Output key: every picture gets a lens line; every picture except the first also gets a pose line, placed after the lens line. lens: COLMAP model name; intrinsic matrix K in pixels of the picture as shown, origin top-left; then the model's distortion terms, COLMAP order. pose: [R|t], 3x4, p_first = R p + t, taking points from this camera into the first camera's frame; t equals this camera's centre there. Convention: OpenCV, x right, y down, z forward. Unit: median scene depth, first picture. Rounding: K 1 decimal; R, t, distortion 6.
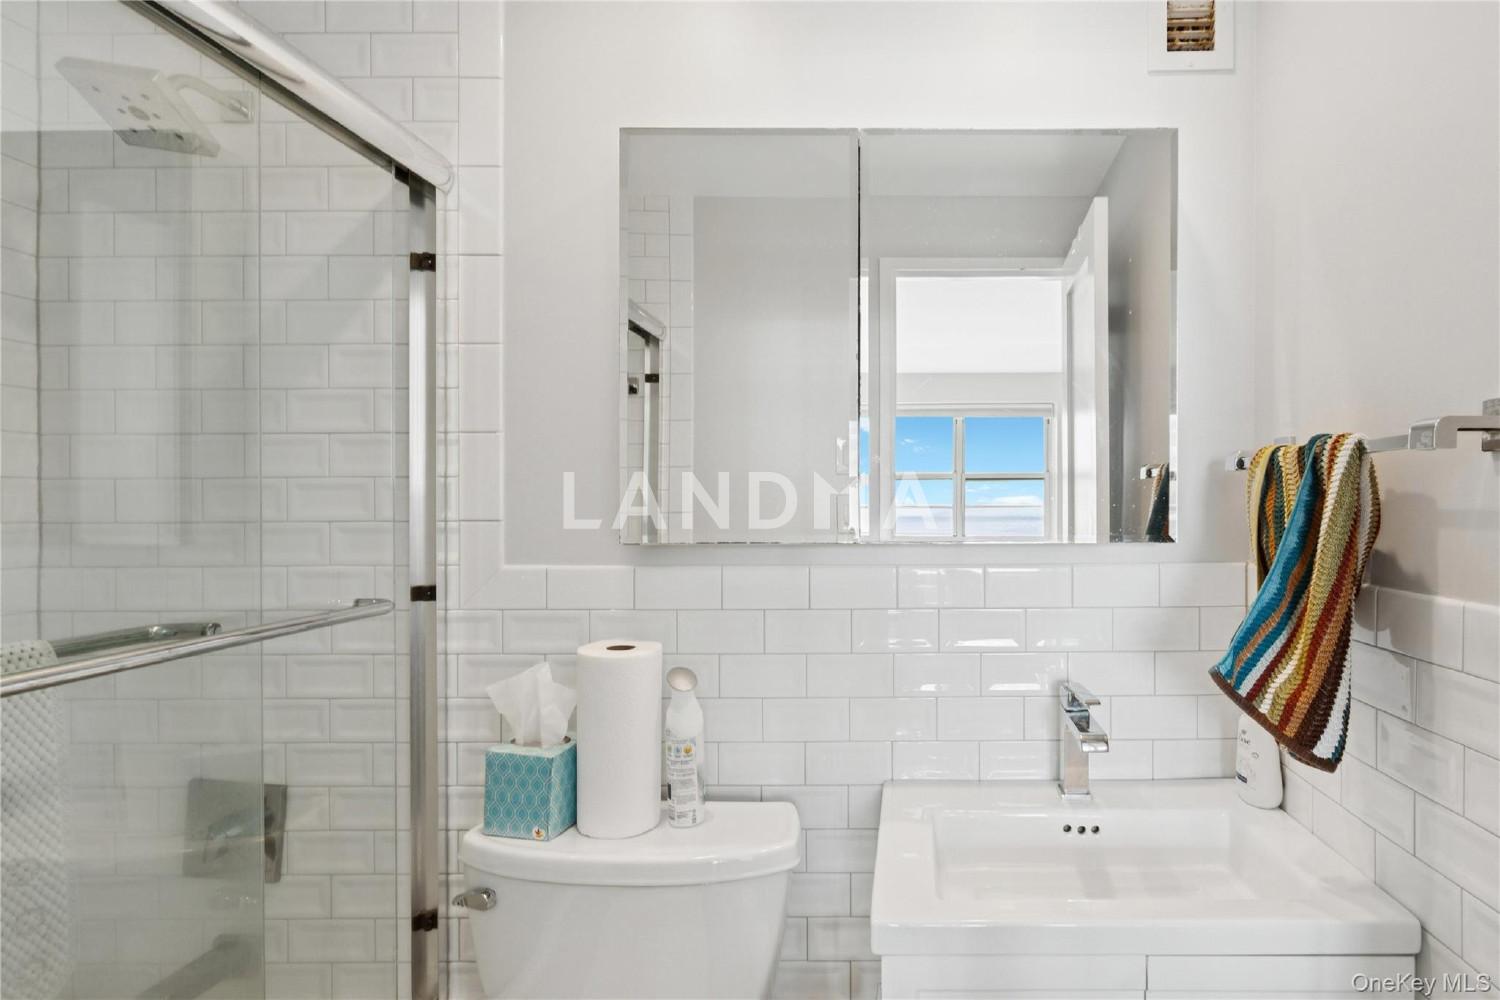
lens RADIAL K [[810.6, 0, 750.0], [0, 810.6, 500.0], [0, 0, 1]] dist [0.000384, 0.002422]
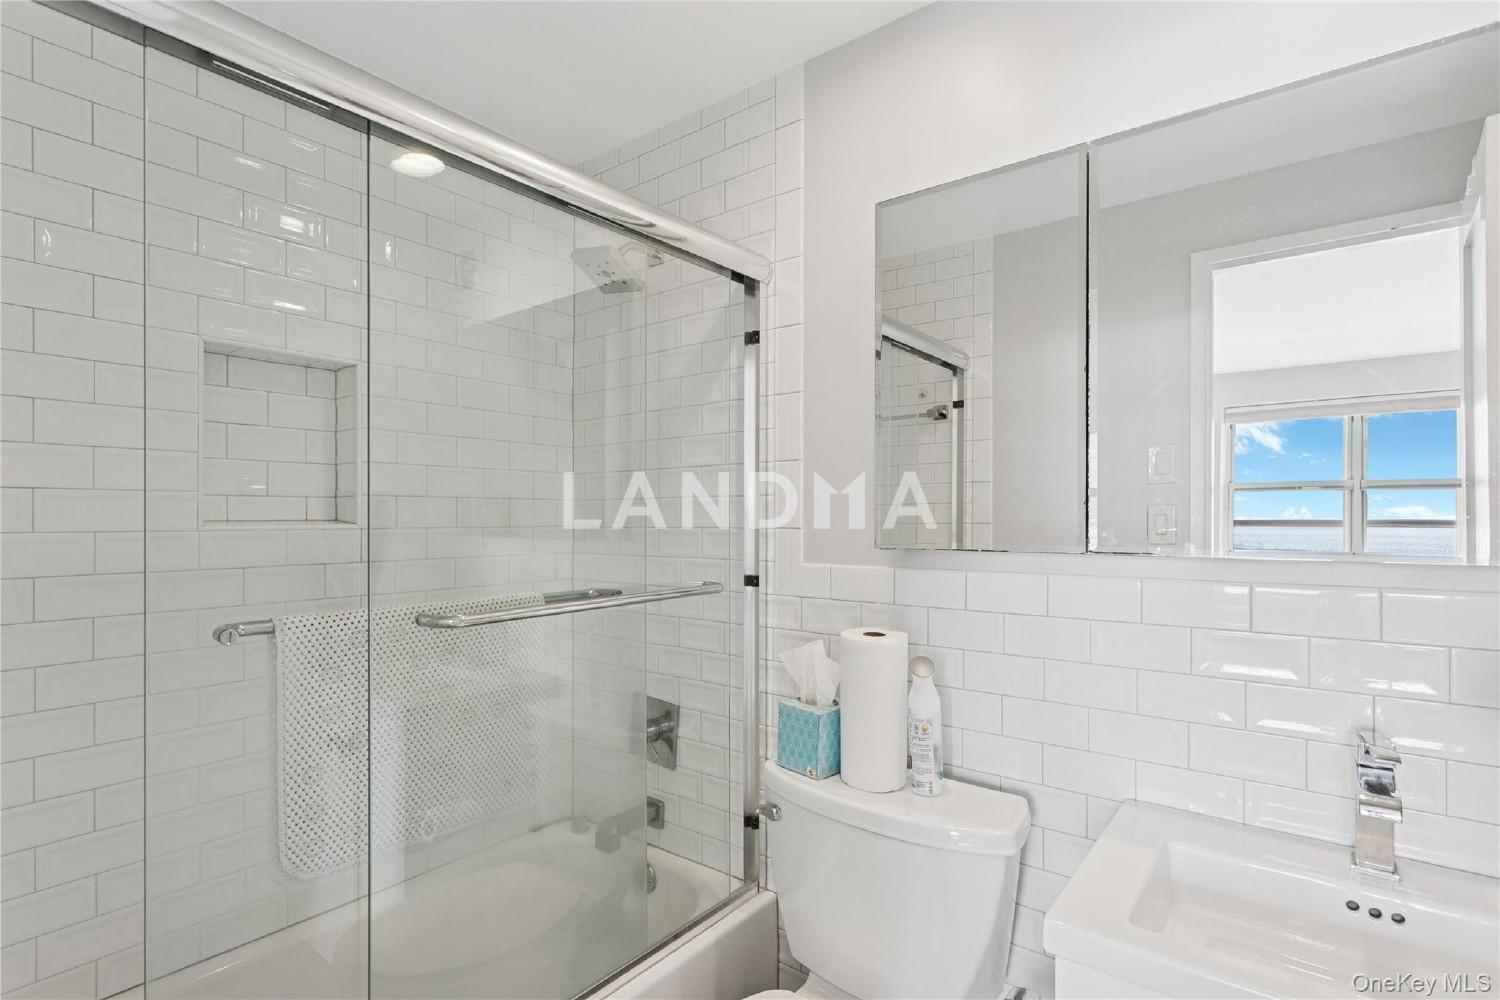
lens RADIAL K [[728.3, 0, 750.7], [0, 728.3, 512.1], [0, 0, 1]] dist [0.000302, 0.001101]
pose [[0.791347, -0.003185, -0.611359, 0.353860], [0.000588, 0.999990, -0.004449, 0.004945], [0.611367, 0.003161, 0.791341, 0.029916]]
